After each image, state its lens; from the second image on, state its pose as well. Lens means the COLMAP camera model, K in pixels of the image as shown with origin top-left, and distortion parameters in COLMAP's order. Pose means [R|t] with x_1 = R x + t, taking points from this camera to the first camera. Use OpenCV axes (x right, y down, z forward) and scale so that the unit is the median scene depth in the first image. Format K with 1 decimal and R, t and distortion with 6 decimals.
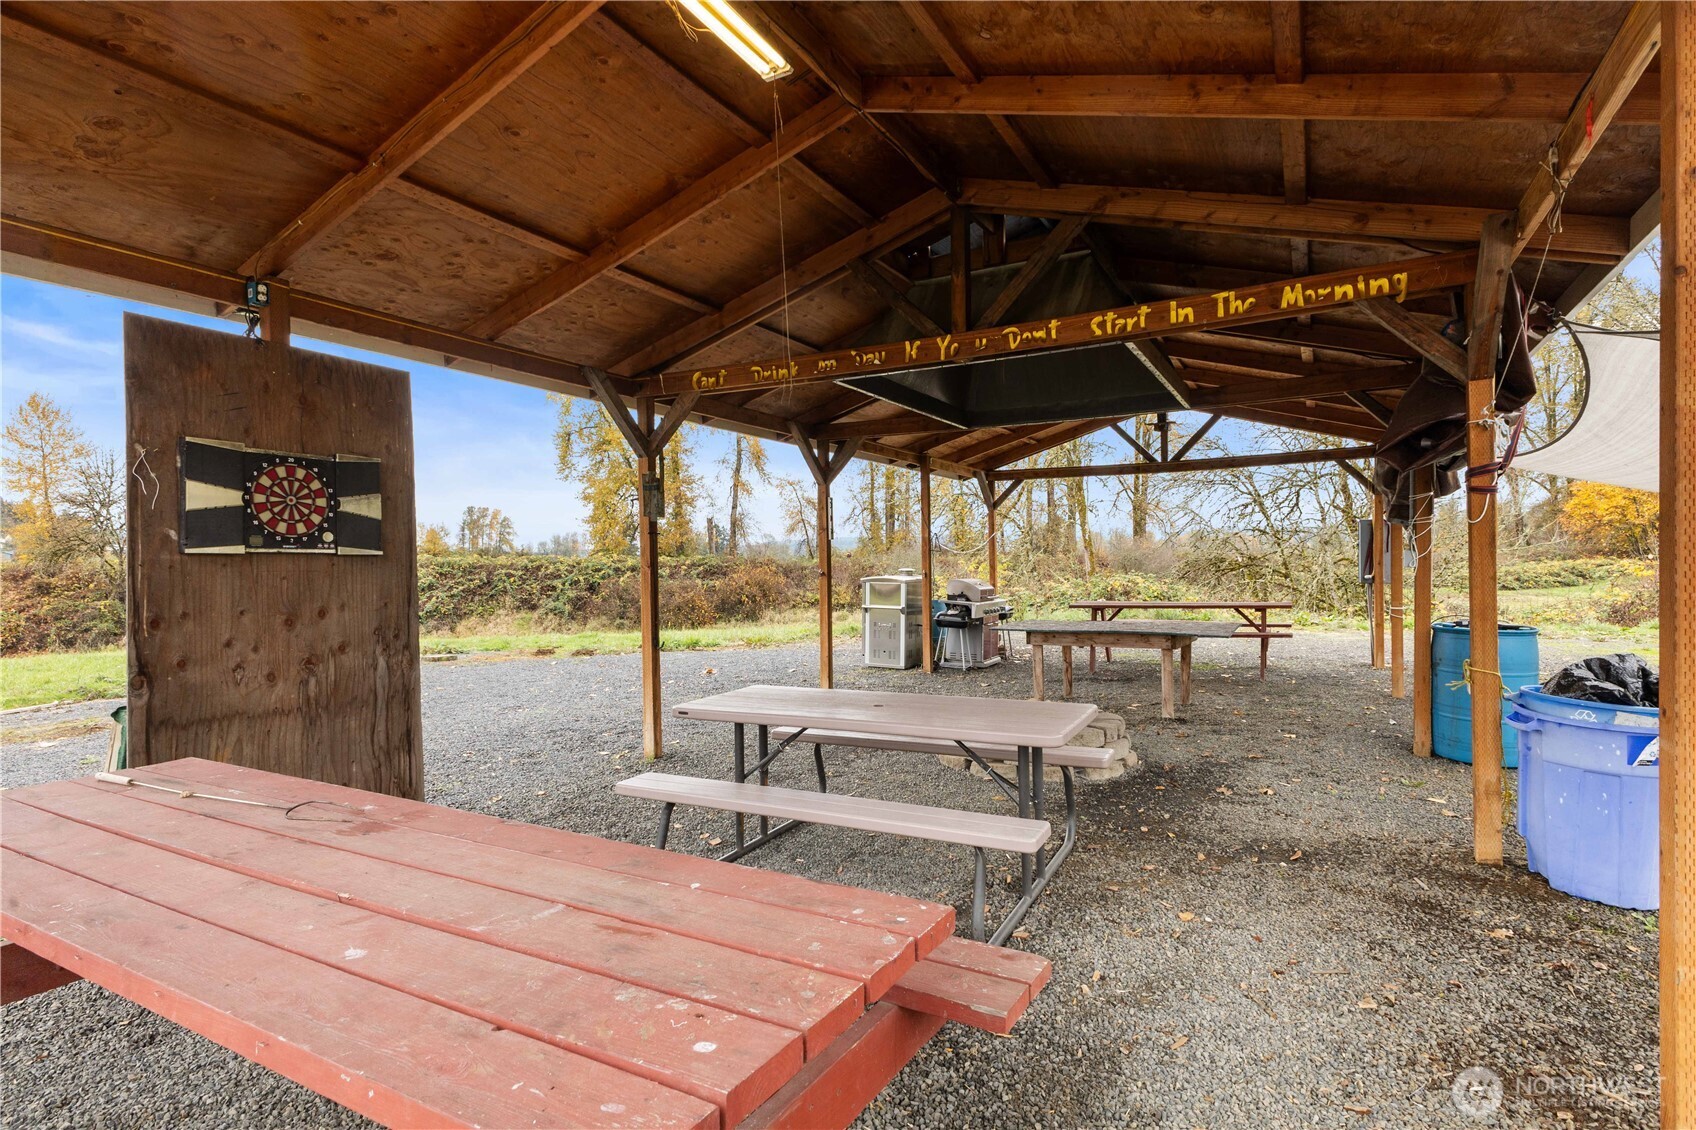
lens RADIAL K [[850.9, 0, 854.8], [0, 850.9, 569.0], [0, 0, 1]] dist [0.000795, 0.000349]
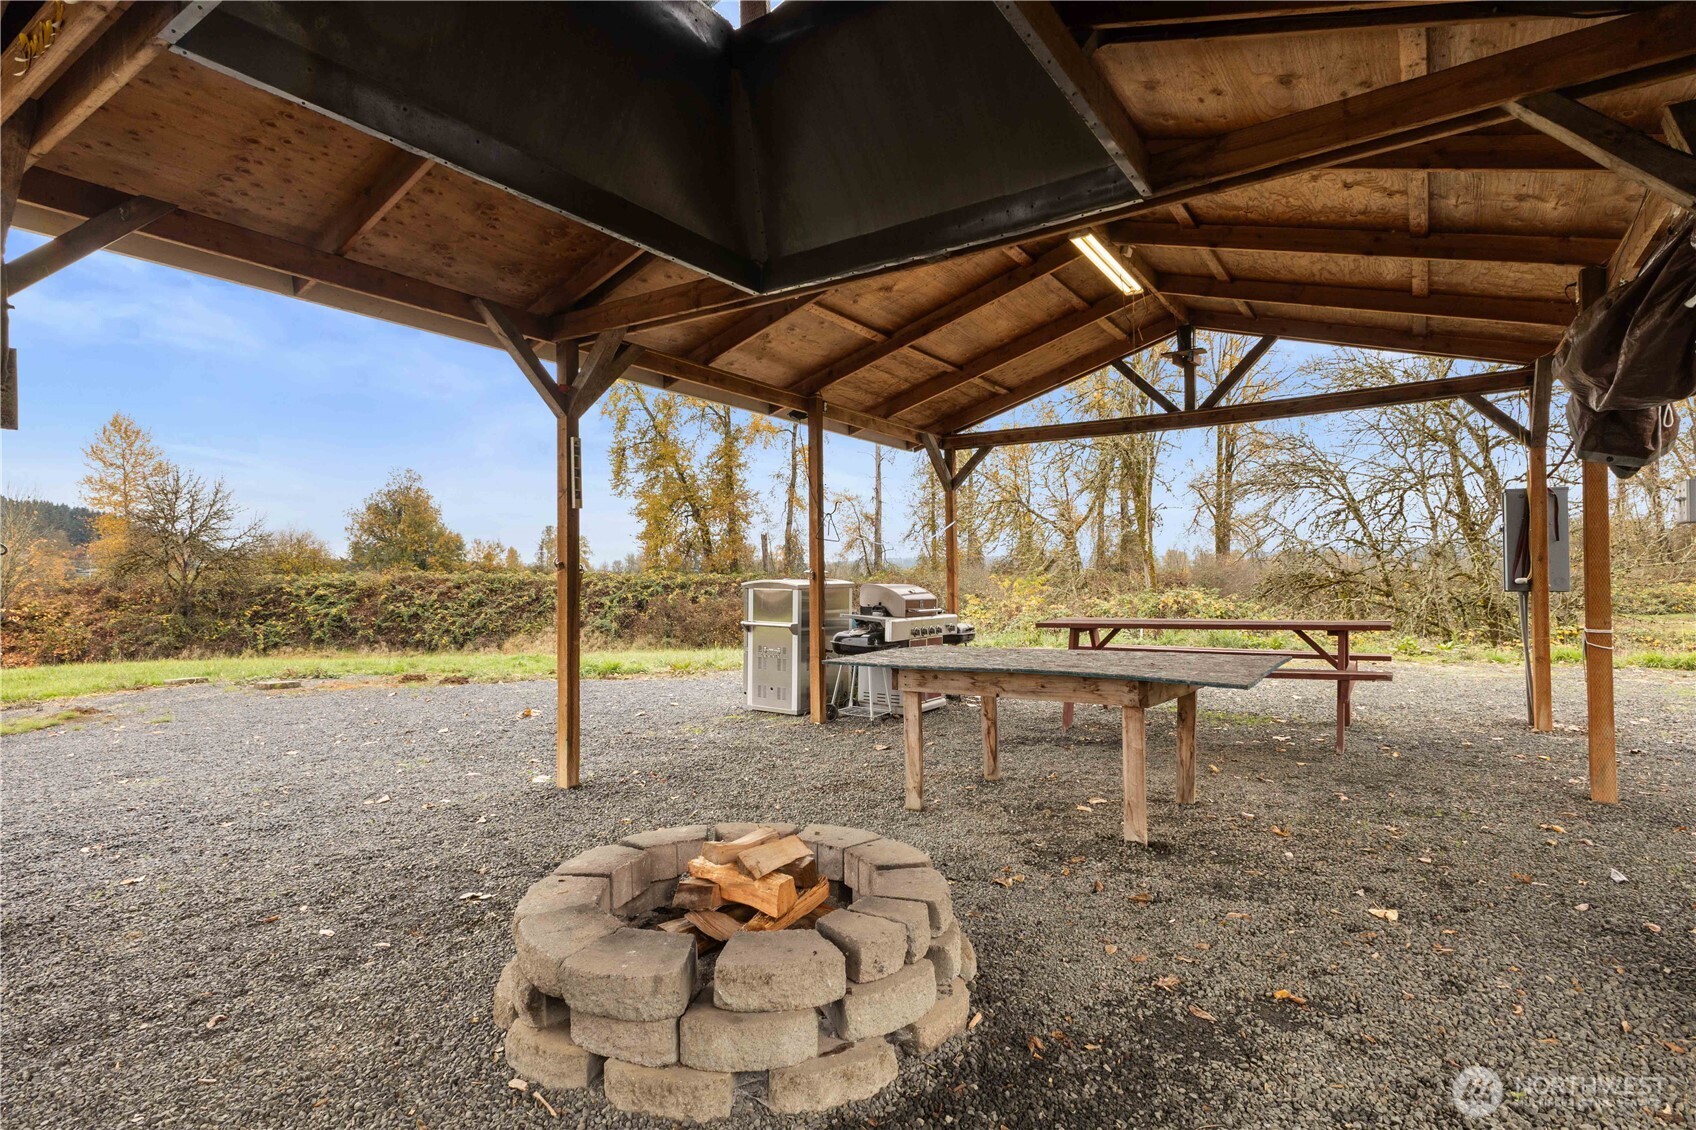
lens RADIAL K [[850.9, 0, 857.6], [0, 850.9, 571.6], [0, 0, 1]] dist [0.000795, 0.000349]
pose [[0.995998, 0.002643, -0.089337, 0.054050], [-0.004489, 0.999780, -0.020472, 0.005236], [0.089264, 0.020791, 0.995791, 0.103374]]
